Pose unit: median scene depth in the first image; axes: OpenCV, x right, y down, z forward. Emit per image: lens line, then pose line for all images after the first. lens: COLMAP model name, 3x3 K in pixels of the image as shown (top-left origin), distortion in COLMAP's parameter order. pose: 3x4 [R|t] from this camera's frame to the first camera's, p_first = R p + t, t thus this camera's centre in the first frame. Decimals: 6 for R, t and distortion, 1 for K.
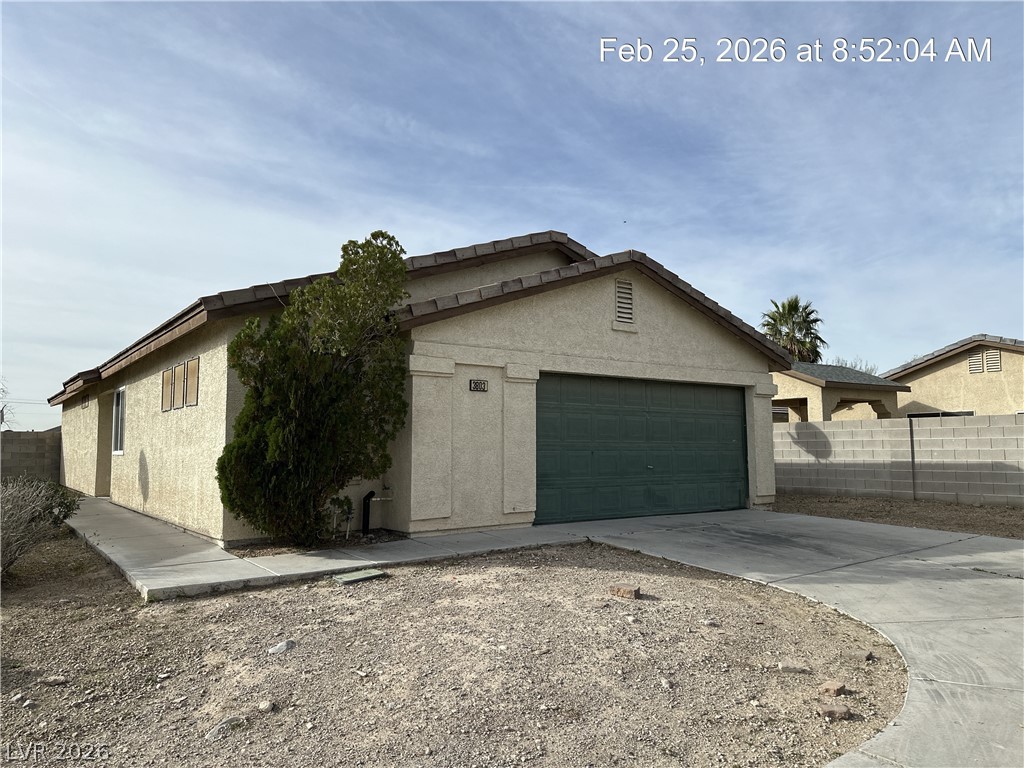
lens RADIAL K [[709.2, 0, 512.0], [0, 709.2, 384.0], [0, 0, 1]] dist [0.062622, -0.112721]
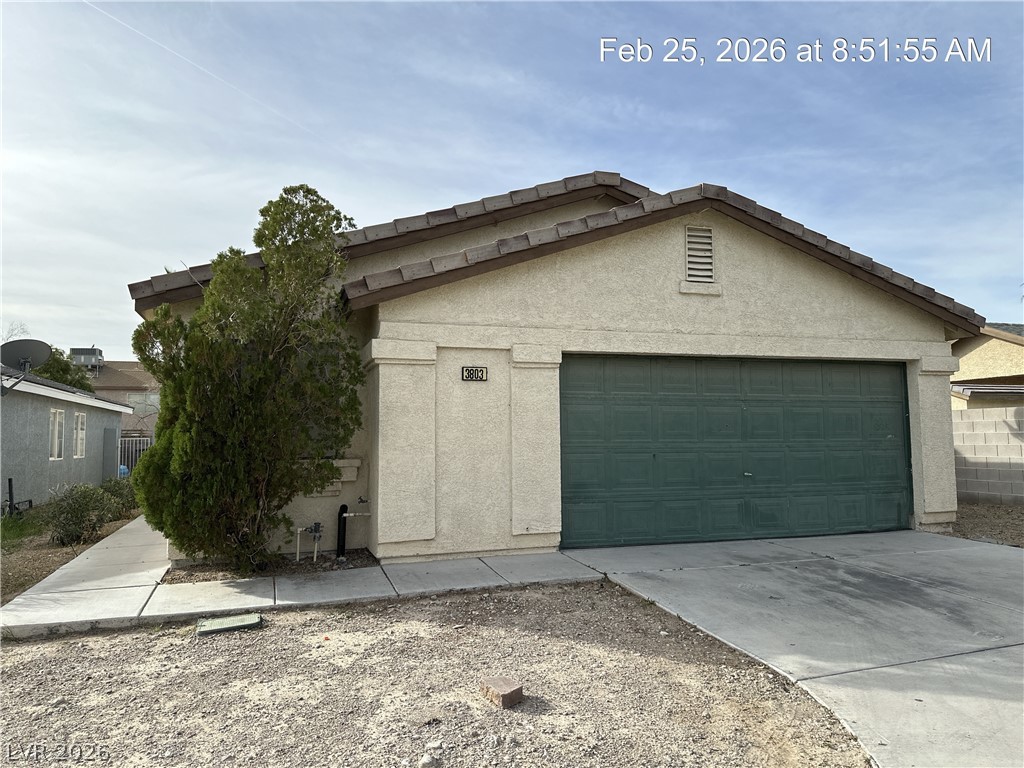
lens RADIAL K [[709.2, 0, 512.0], [0, 709.2, 384.0], [0, 0, 1]] dist [0.062622, -0.112721]
pose [[0.948891, -0.027906, -0.314367, 0.226914], [0.034087, 0.999318, 0.014183, 0.003616], [0.313757, -0.024174, 0.949195, 0.243033]]
